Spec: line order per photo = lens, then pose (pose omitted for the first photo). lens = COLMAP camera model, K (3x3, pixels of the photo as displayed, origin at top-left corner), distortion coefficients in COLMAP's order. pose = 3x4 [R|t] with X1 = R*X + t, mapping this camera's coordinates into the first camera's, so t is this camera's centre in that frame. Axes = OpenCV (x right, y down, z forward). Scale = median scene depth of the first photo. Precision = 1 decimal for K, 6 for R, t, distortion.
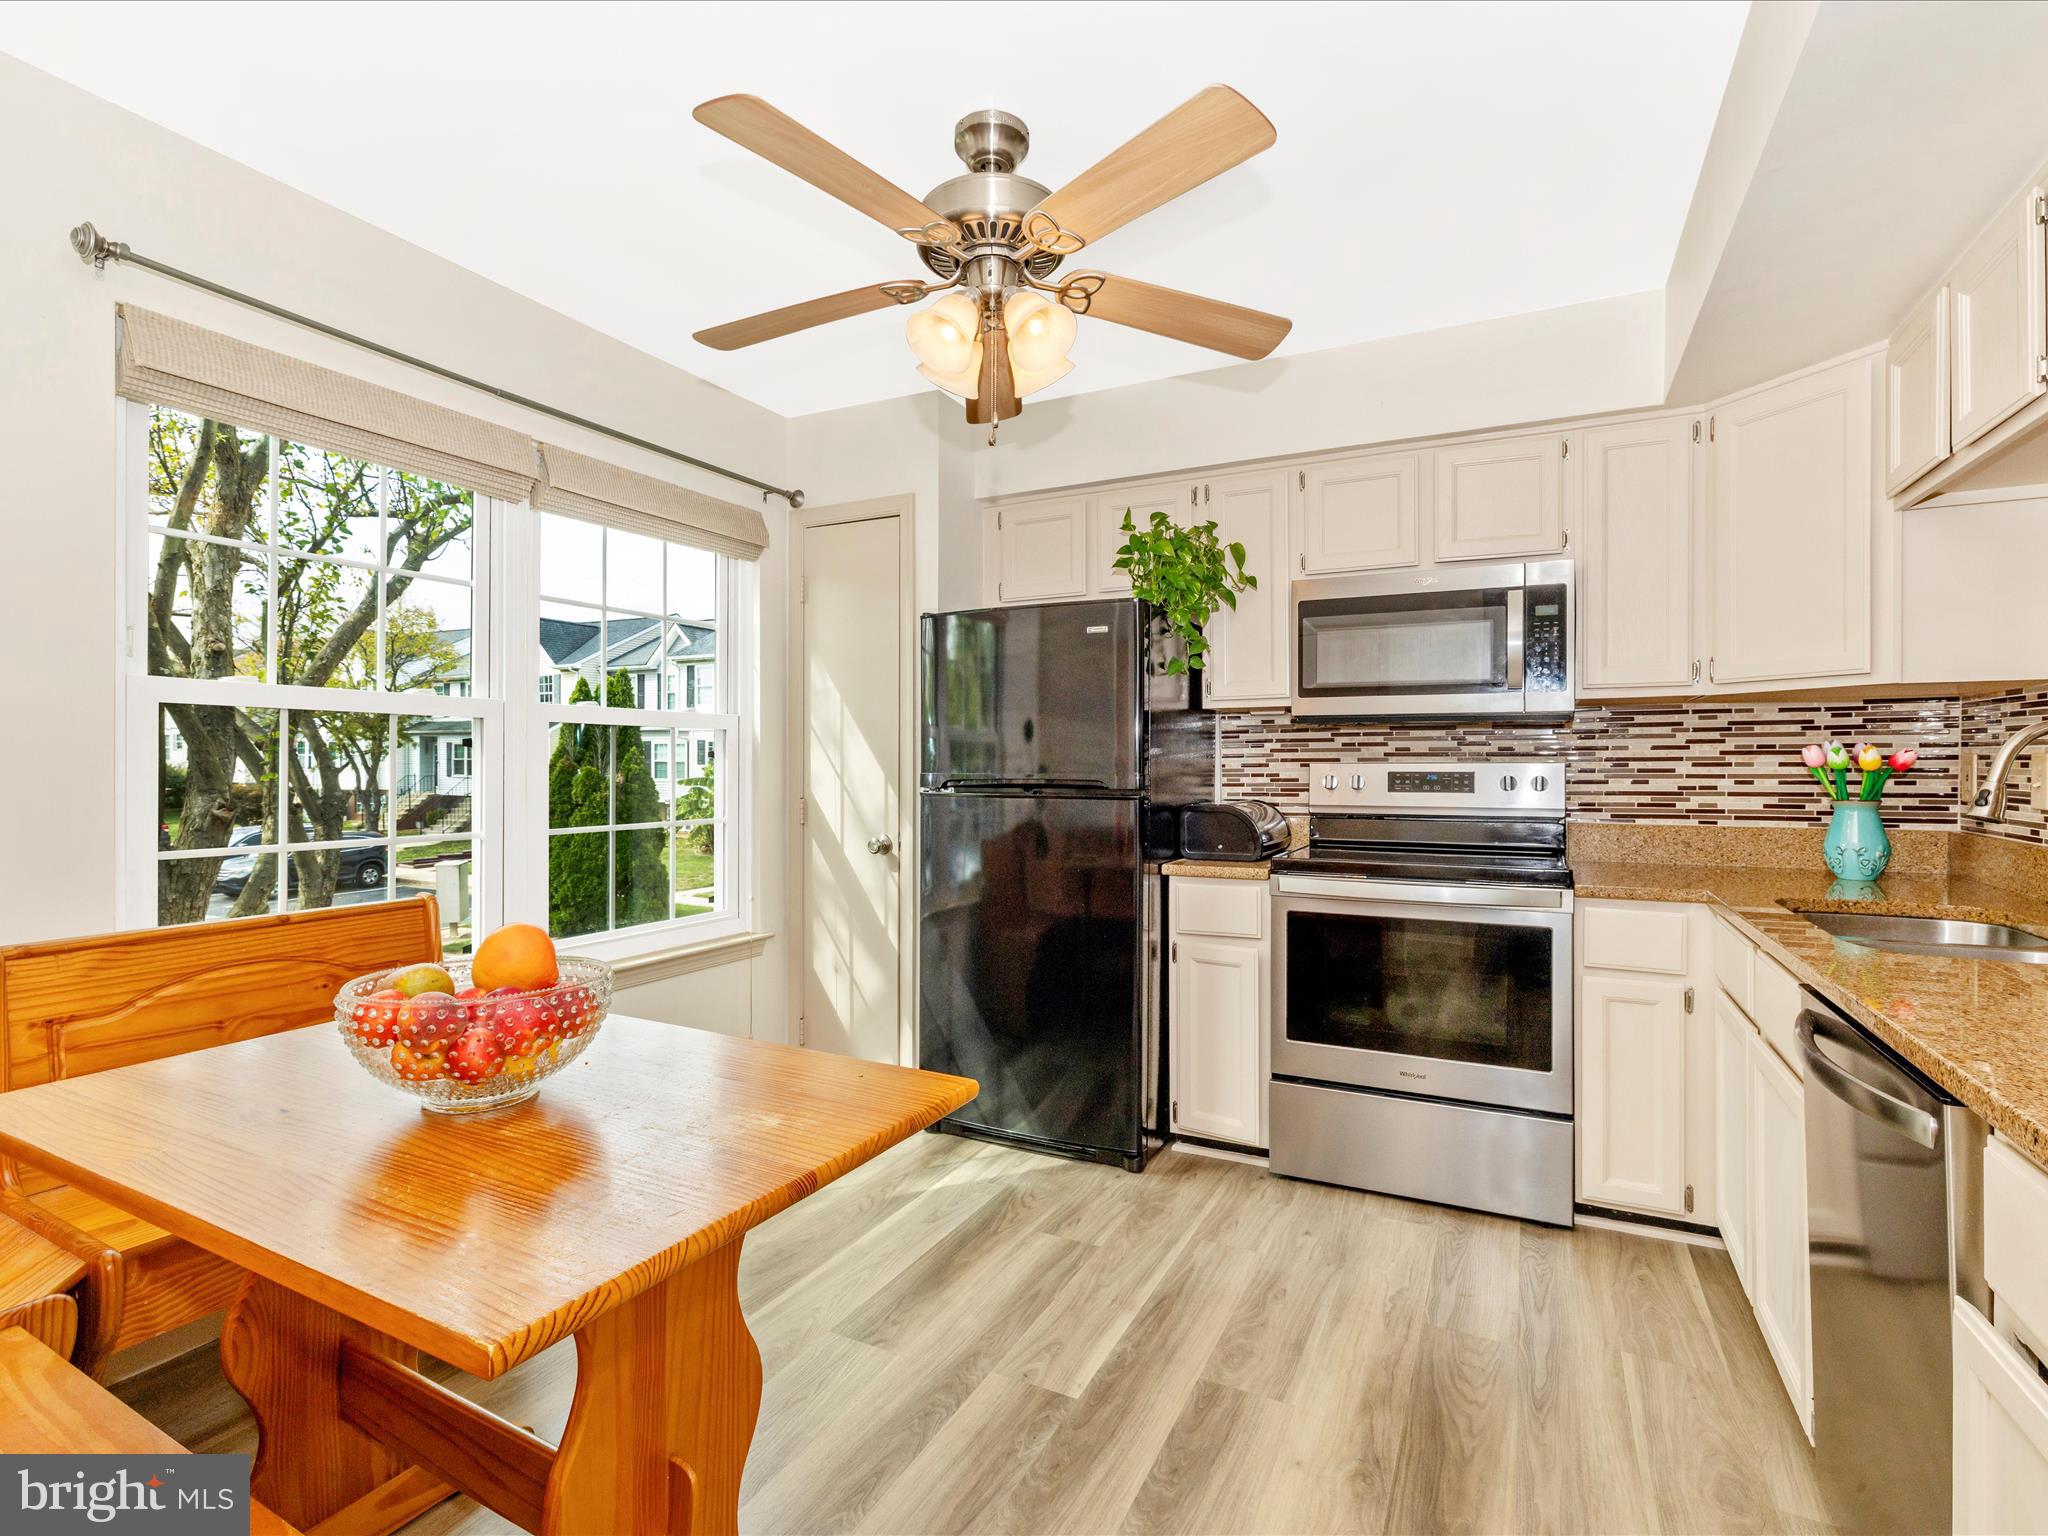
lens RADIAL K [[987.7, 0, 1017.2], [0, 987.7, 755.0], [0, 0, 1]] dist [-0.002789, -0.000119]
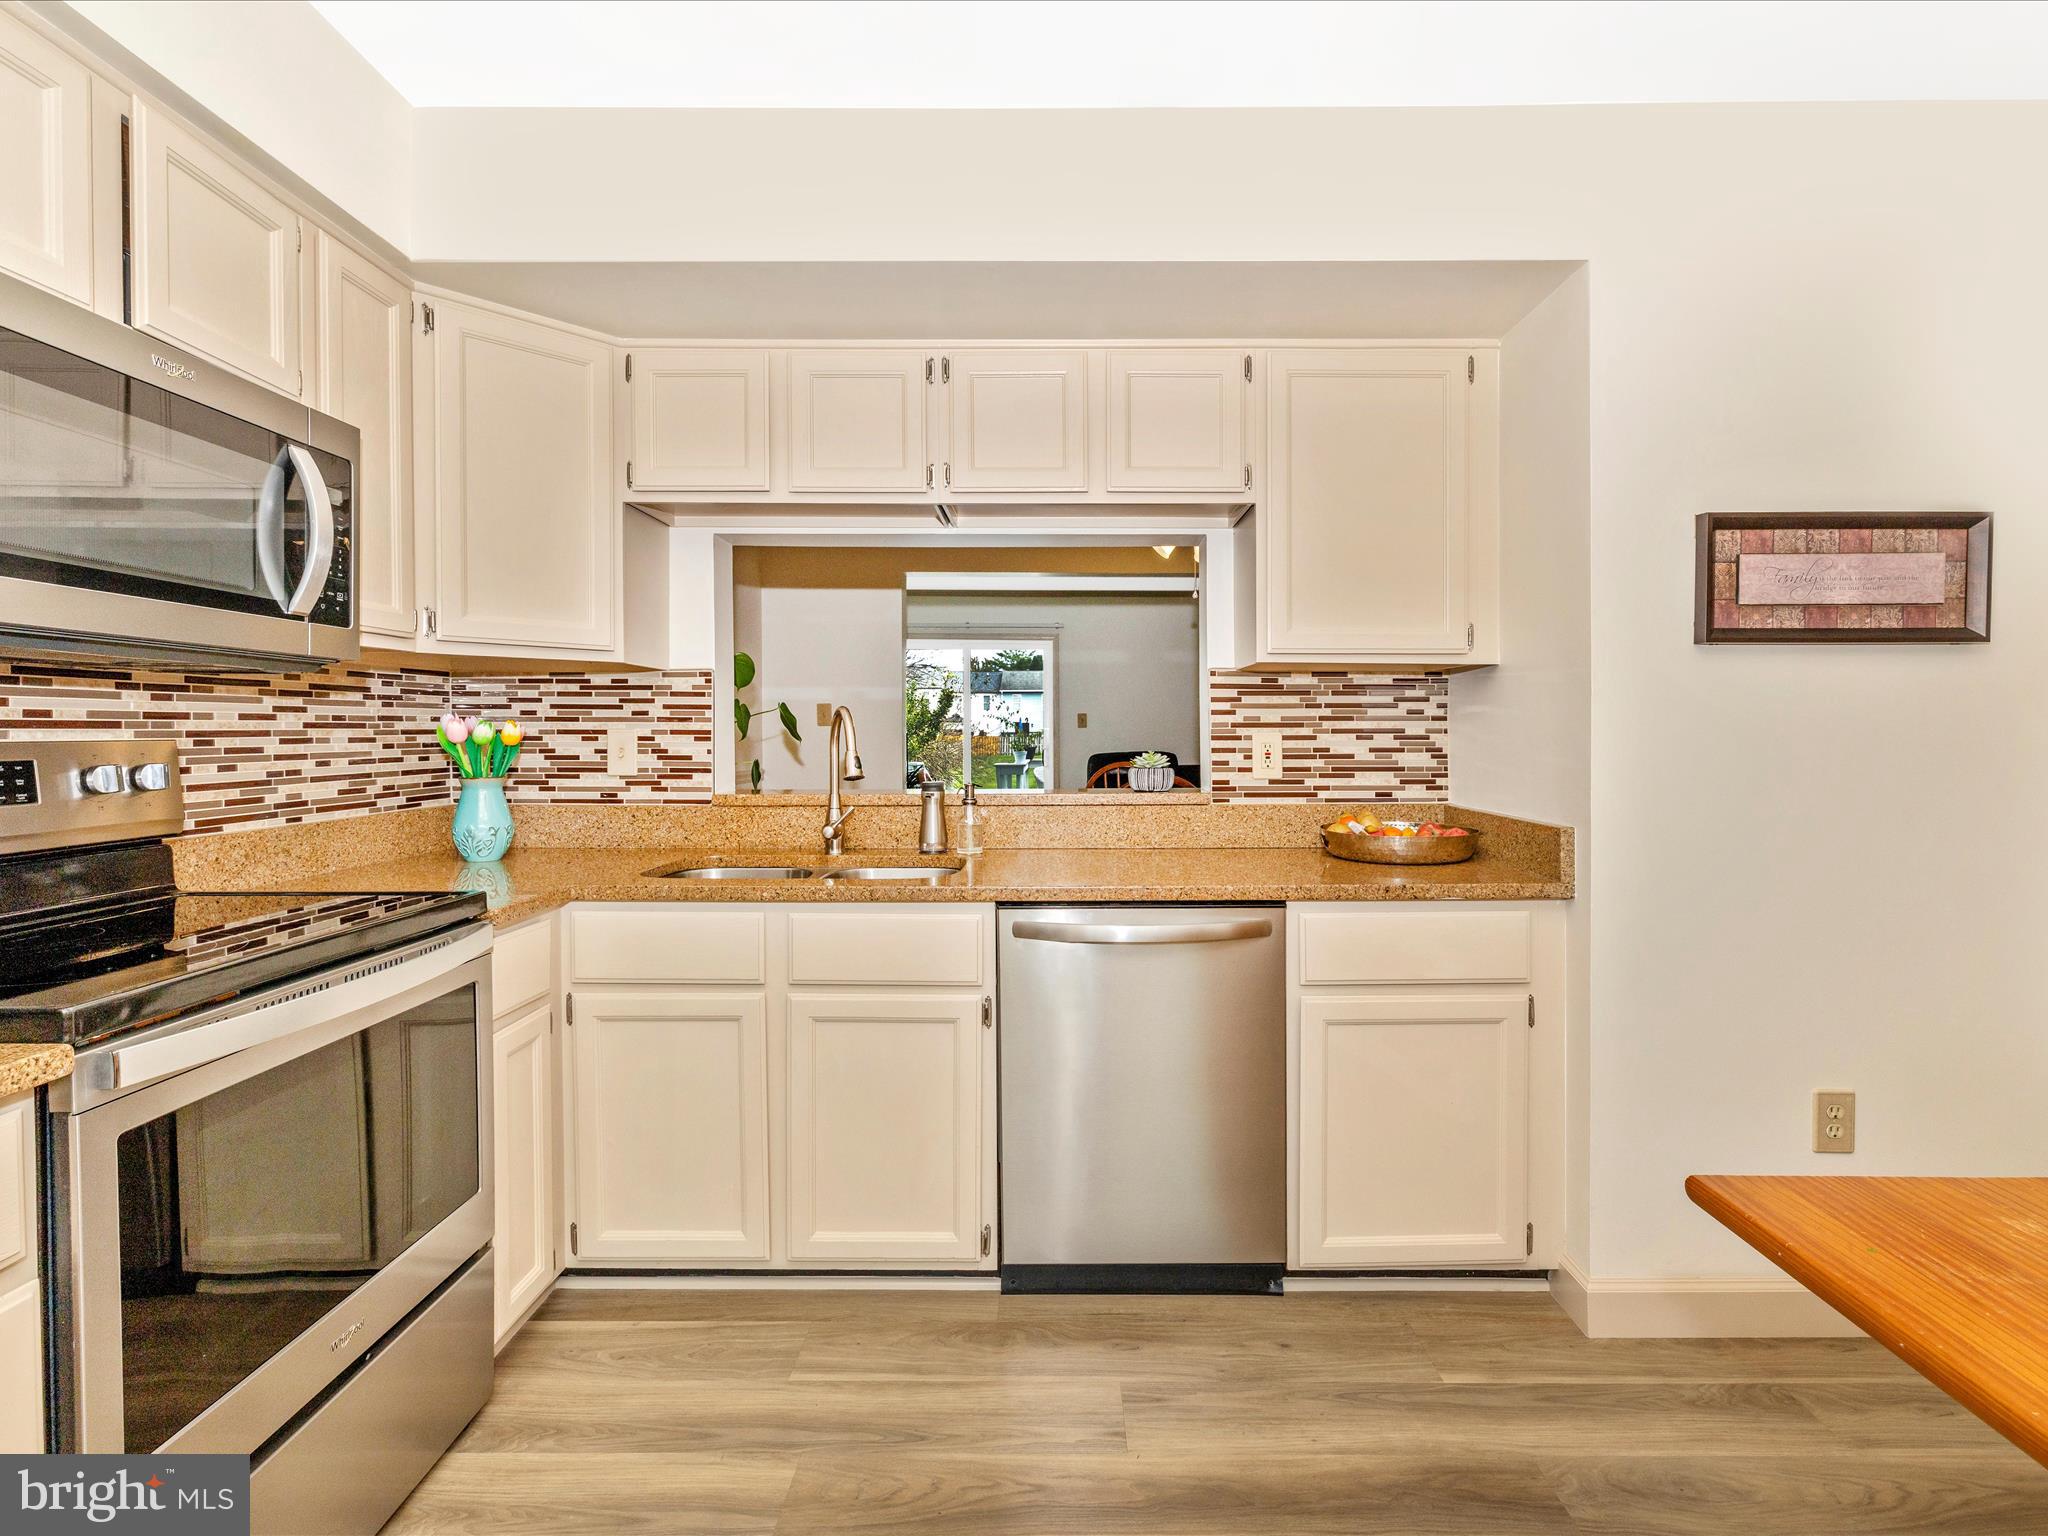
lens RADIAL K [[987.7, 0, 1017.2], [0, 987.7, 755.0], [0, 0, 1]] dist [-0.002789, -0.000119]
pose [[-0.457335, -0.017467, 0.889123, -0.202834], [-0.002190, 0.999826, 0.018516, 0.005322], [-0.889292, 0.006521, -0.457294, 0.864274]]
